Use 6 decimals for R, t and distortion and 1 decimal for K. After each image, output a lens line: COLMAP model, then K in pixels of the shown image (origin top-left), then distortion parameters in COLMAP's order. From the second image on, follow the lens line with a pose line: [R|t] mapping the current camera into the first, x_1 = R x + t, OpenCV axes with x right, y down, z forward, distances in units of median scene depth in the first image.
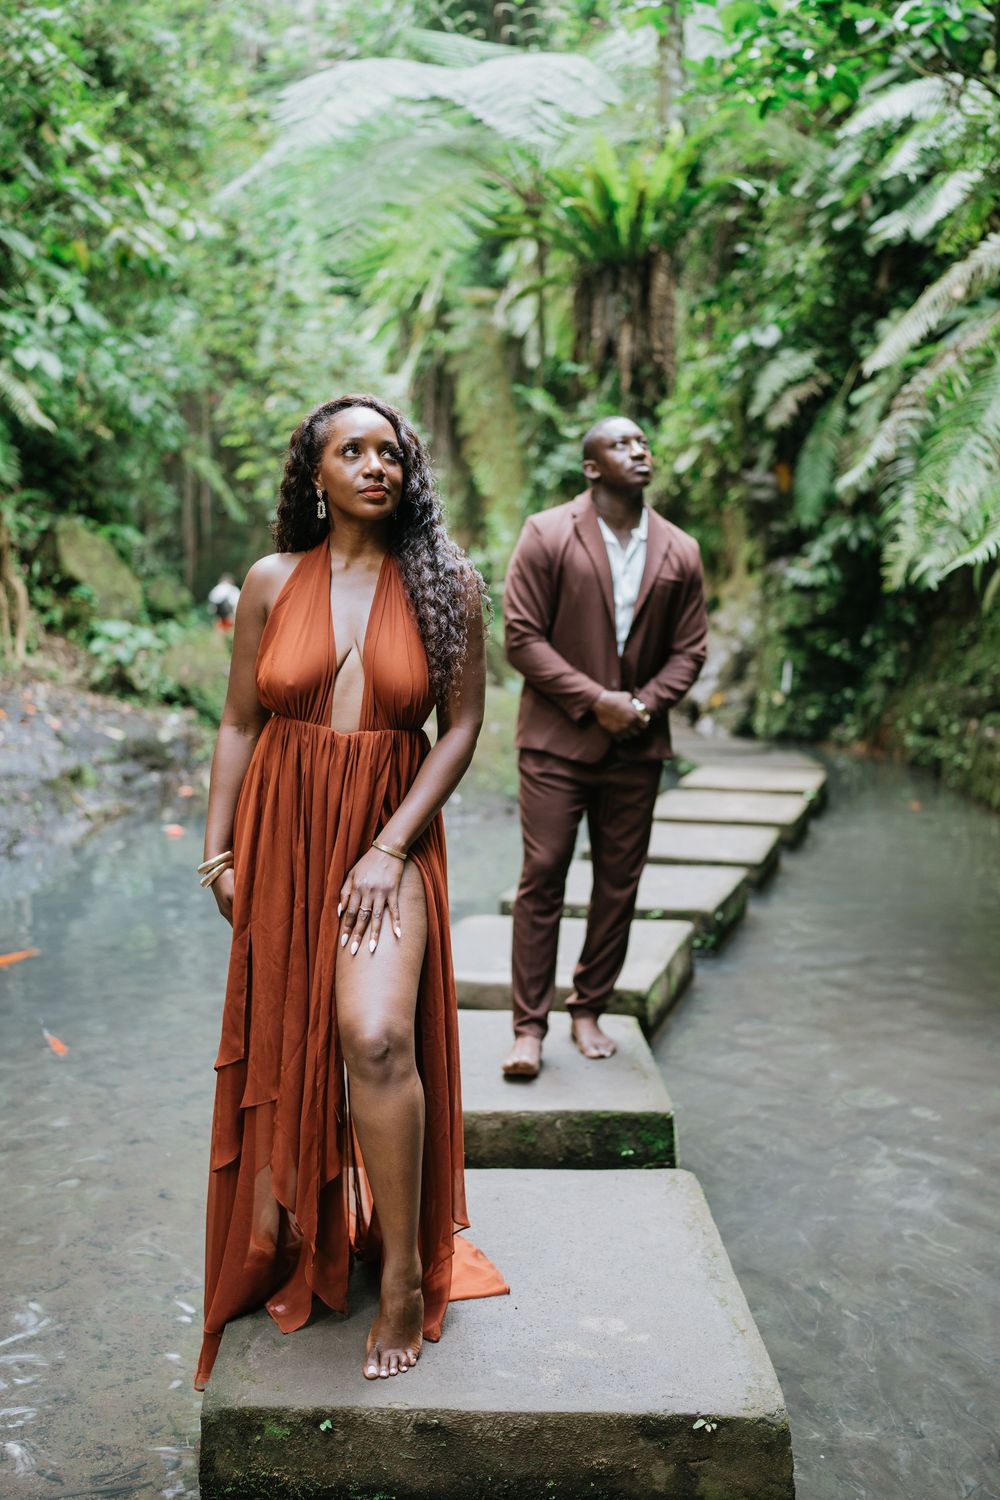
lens RADIAL K [[1375.7, 0, 481.7], [0, 1375.7, 743.1], [0, 0, 1]] dist [-0.051709, 0.147280]
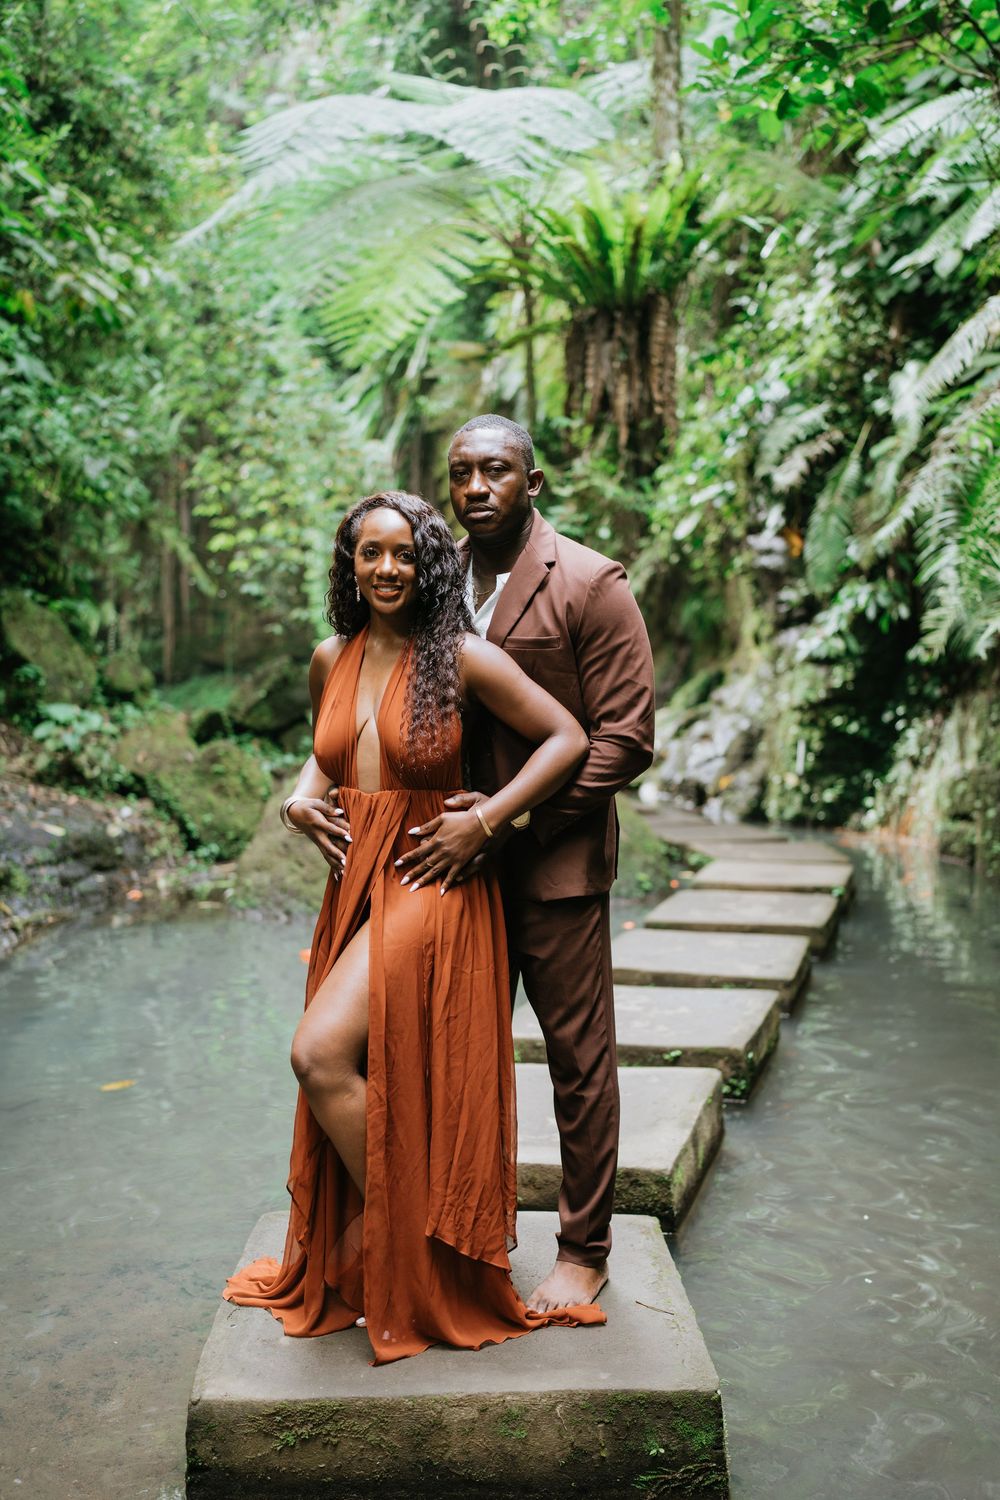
lens RADIAL K [[1390.3, 0, 492.3], [0, 1390.3, 766.1], [0, 0, 1]] dist [-0.058329, 0.135077]
pose [[0.999886, -0.009794, 0.011511, 0.004919], [0.010248, 0.999144, -0.040070, -0.007754], [-0.011109, 0.040183, 0.999131, 0.080965]]
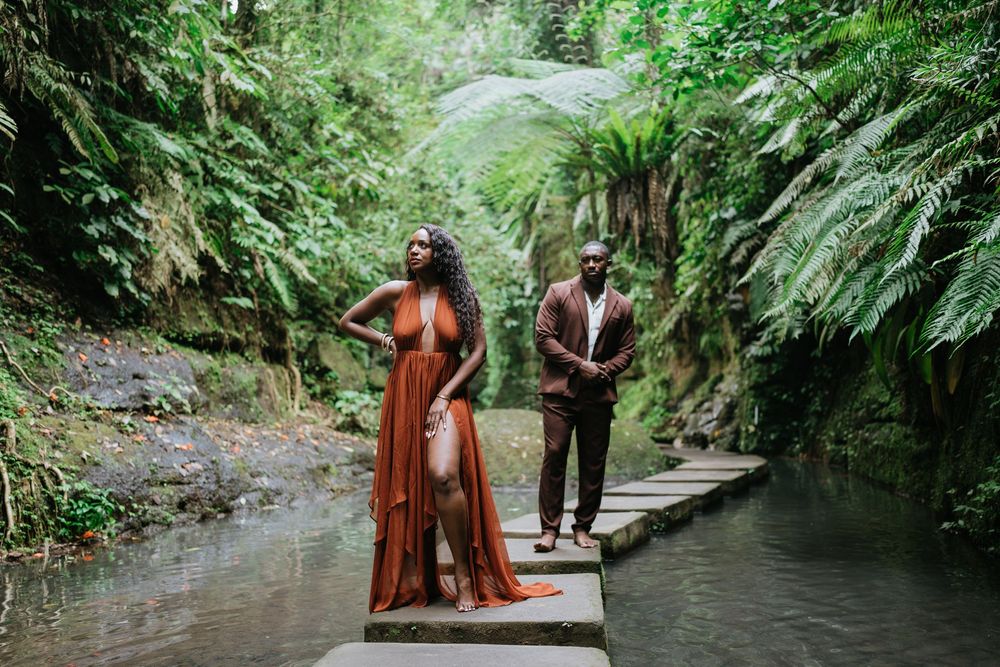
lens RADIAL K [[926.8, 0, 500.0], [0, 926.8, 333.5], [0, 0, 1]] dist [-0.058329, 0.135077]
pose [[0.993669, -0.042260, -0.104098, 0.044110], [0.022871, 0.983246, -0.180846, 0.053108], [0.109996, 0.177320, 0.977987, -0.130310]]
